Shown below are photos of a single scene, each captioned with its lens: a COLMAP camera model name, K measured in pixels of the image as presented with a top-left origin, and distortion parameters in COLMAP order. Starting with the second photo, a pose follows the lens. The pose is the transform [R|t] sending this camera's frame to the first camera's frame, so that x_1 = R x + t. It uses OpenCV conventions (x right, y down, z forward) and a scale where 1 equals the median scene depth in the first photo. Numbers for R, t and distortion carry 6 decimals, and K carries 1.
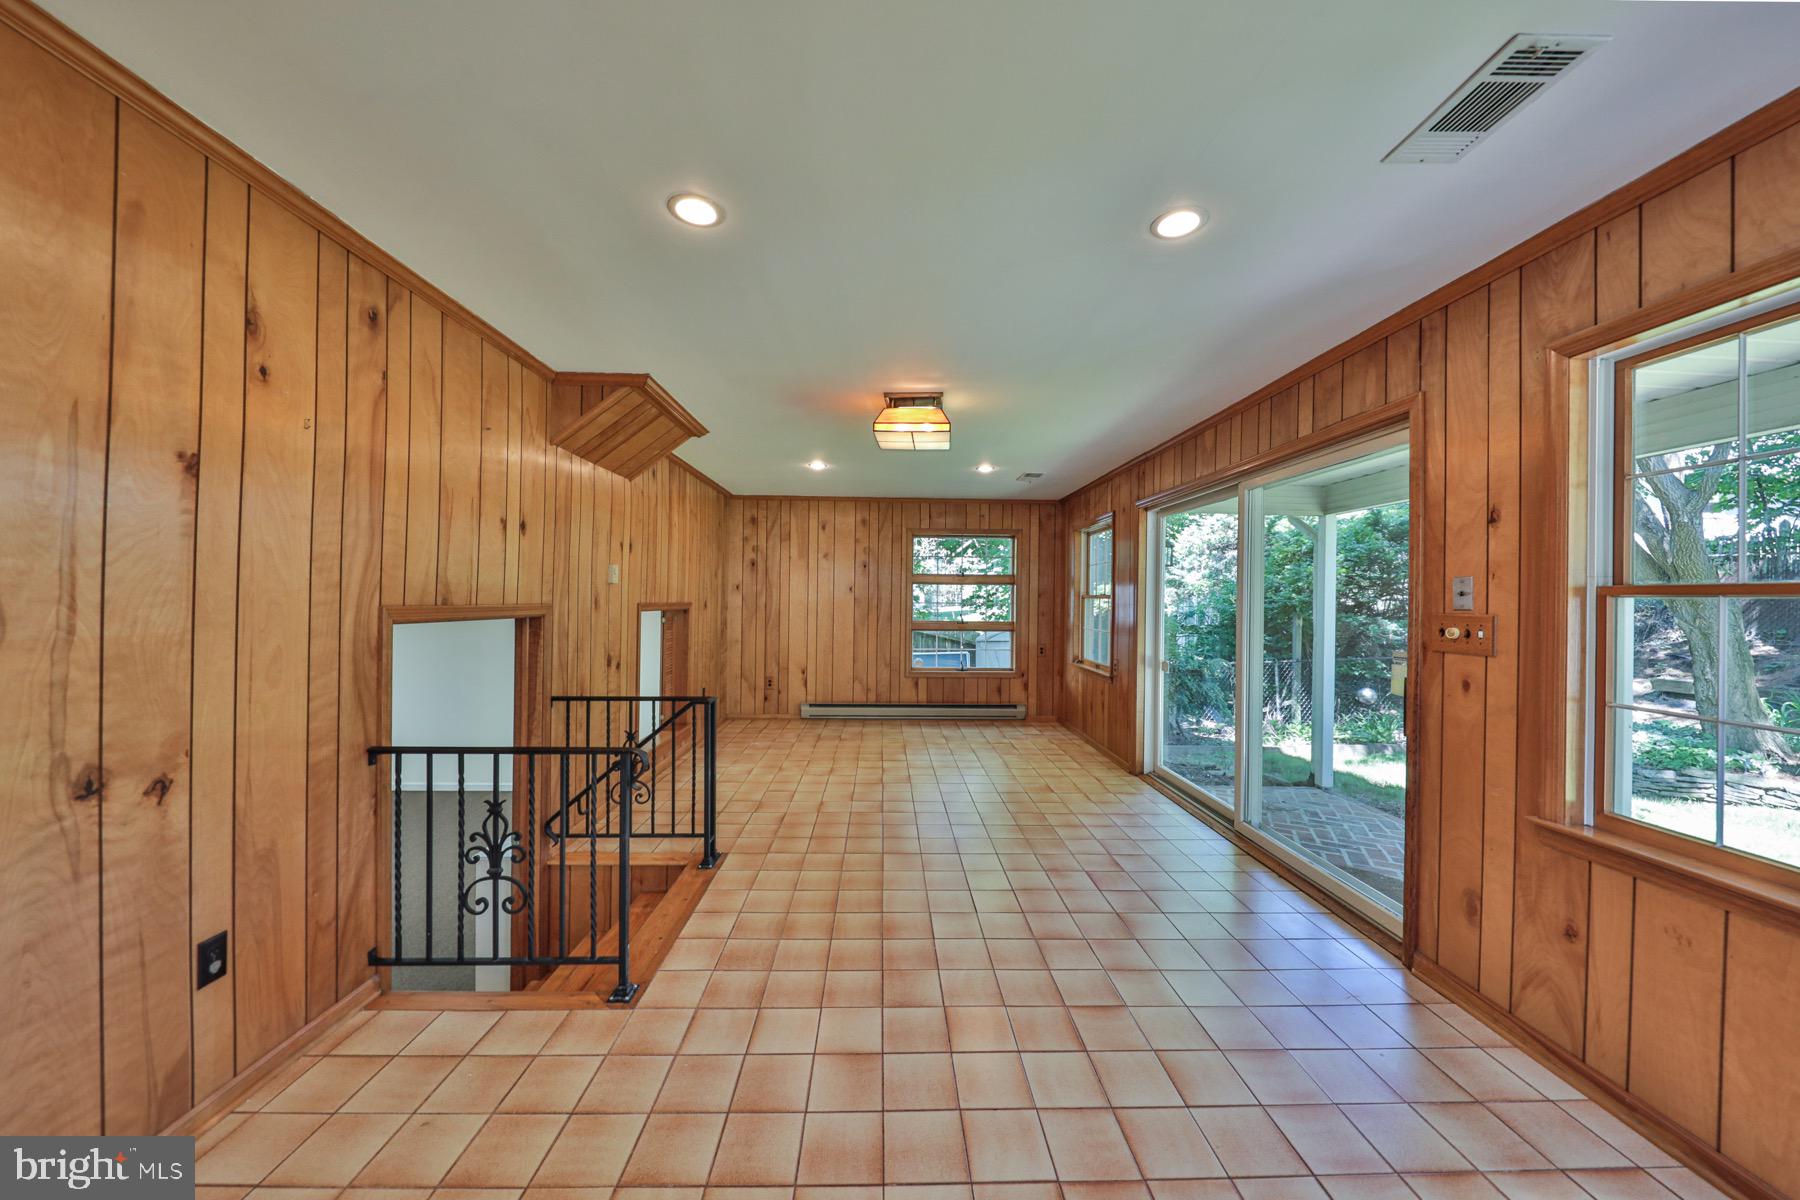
lens RADIAL K [[599.0, 0, 902.4], [0, 599.0, 599.1], [0, 0, 1]] dist [-0.002360, -0.001333]
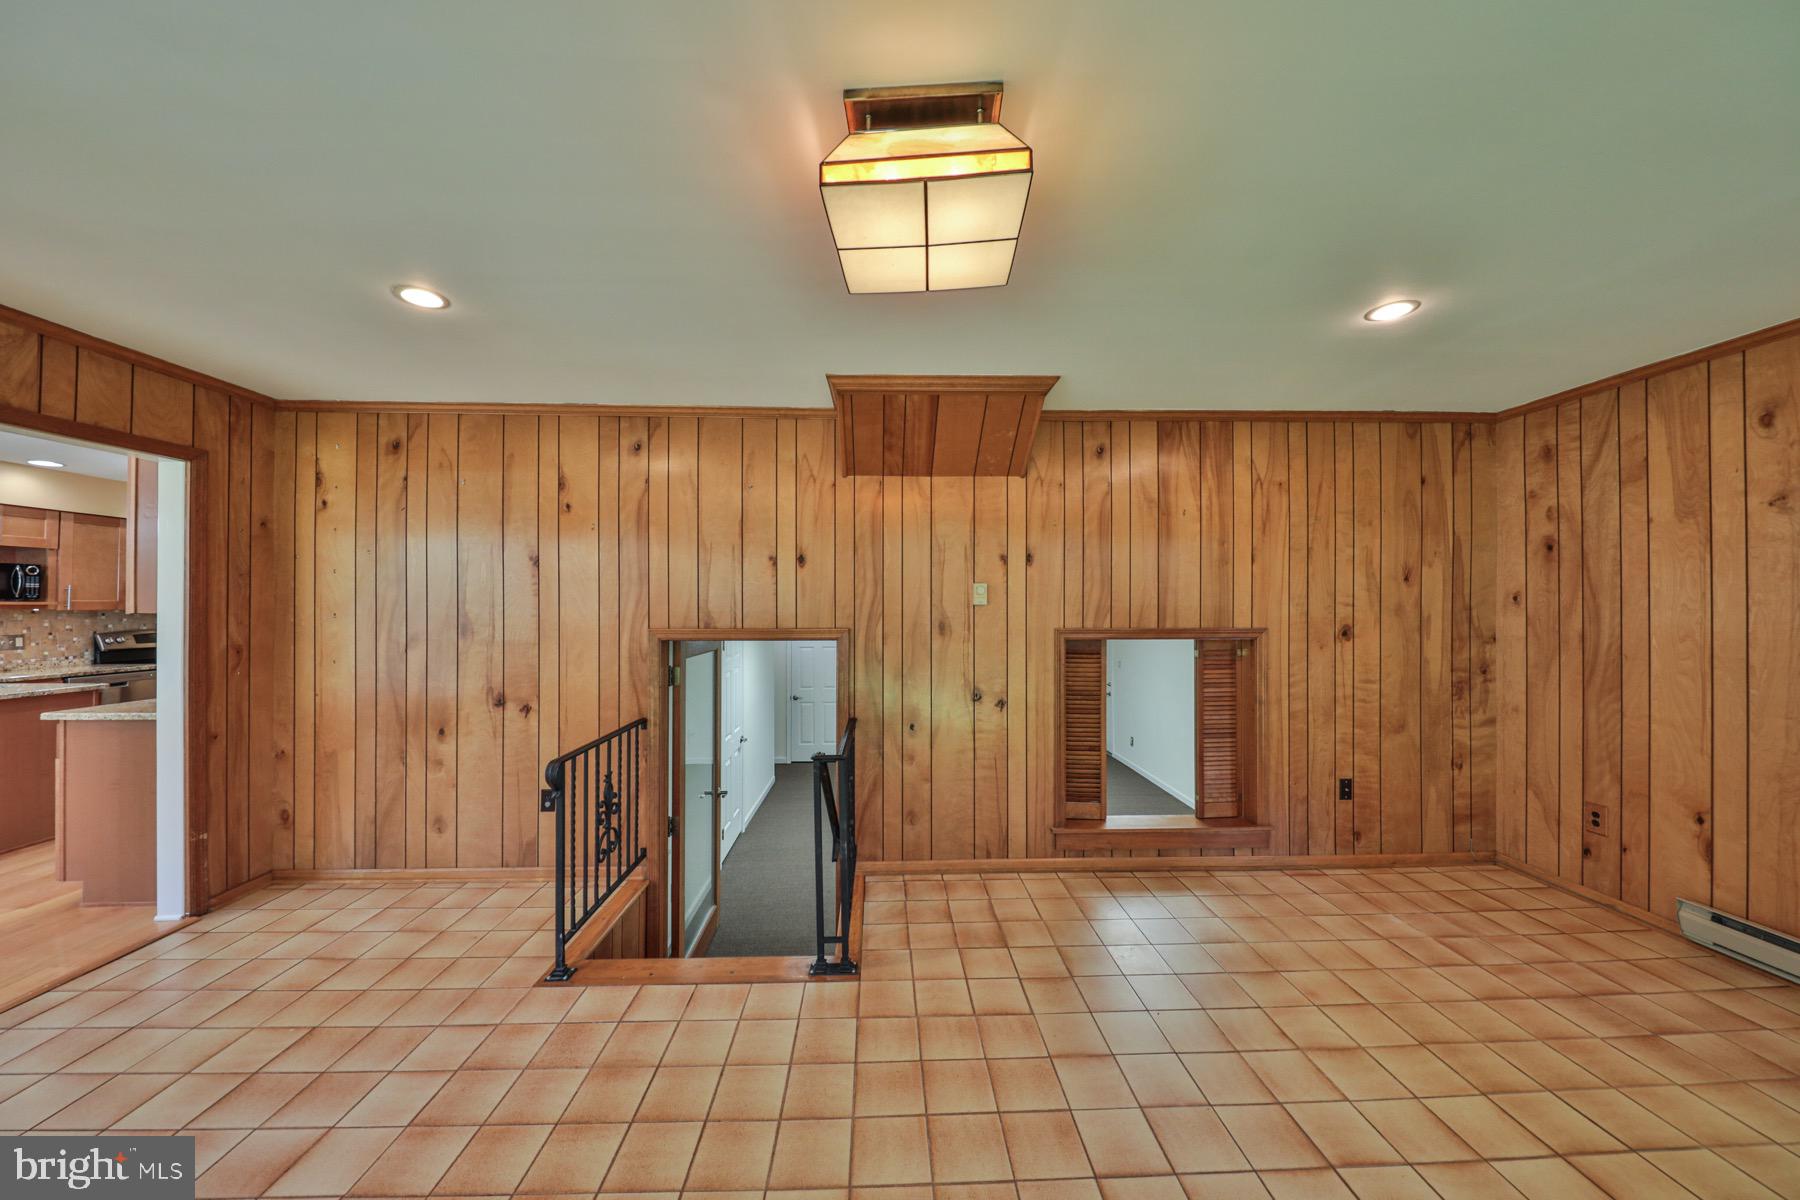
lens RADIAL K [[599.0, 0, 892.1], [0, 599.0, 600.3], [0, 0, 1]] dist [-0.002360, -0.001333]
pose [[0.005436, -0.020204, -0.999781, 0.558098], [0.001475, 0.999795, -0.020196, -0.024020], [0.999984, -0.001365, 0.005465, 1.318220]]
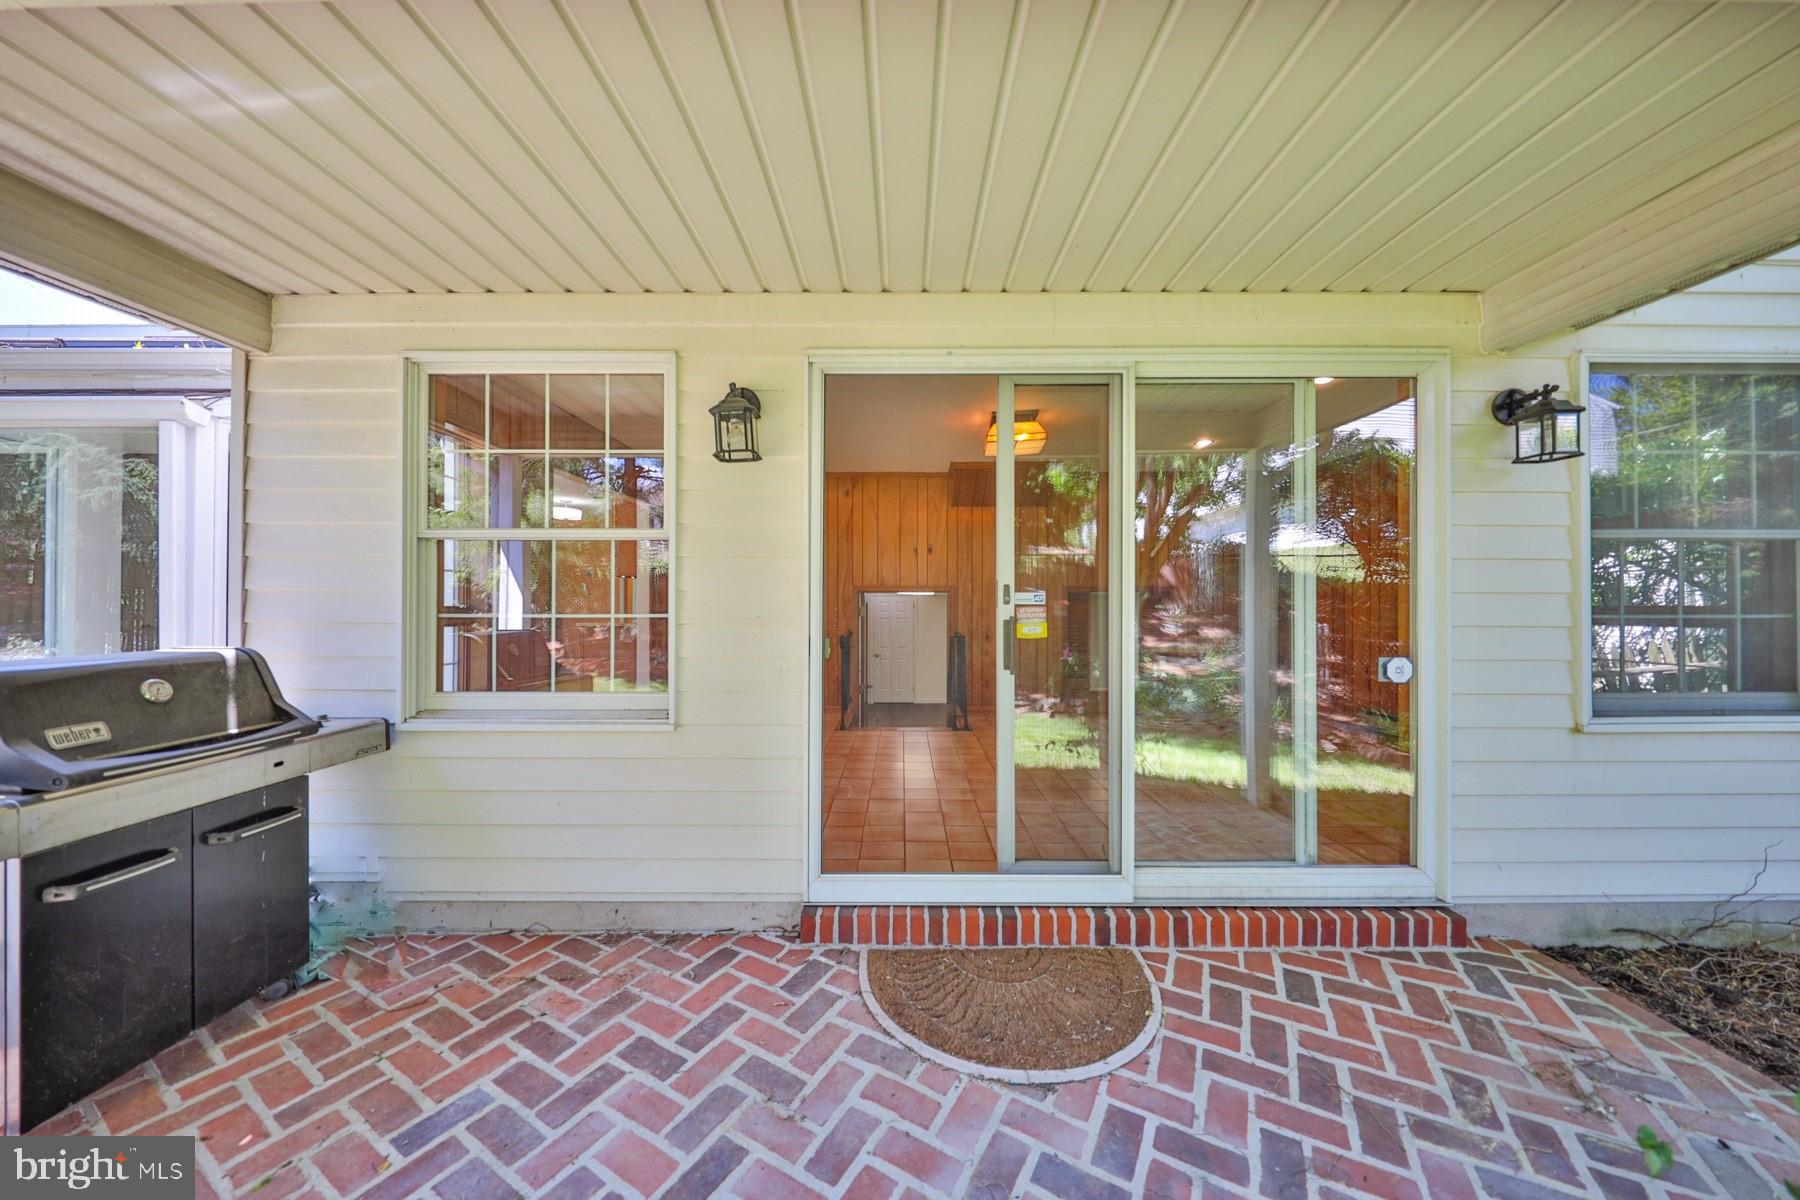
lens RADIAL K [[599.0, 0, 901.9], [0, 599.0, 595.0], [0, 0, 1]] dist [-0.002360, -0.001333]
pose [[-0.015615, -0.016110, -0.999748, 1.781039], [0.000030, 0.999870, -0.016112, 0.090358], [0.999878, -0.000281, -0.015612, 1.044228]]
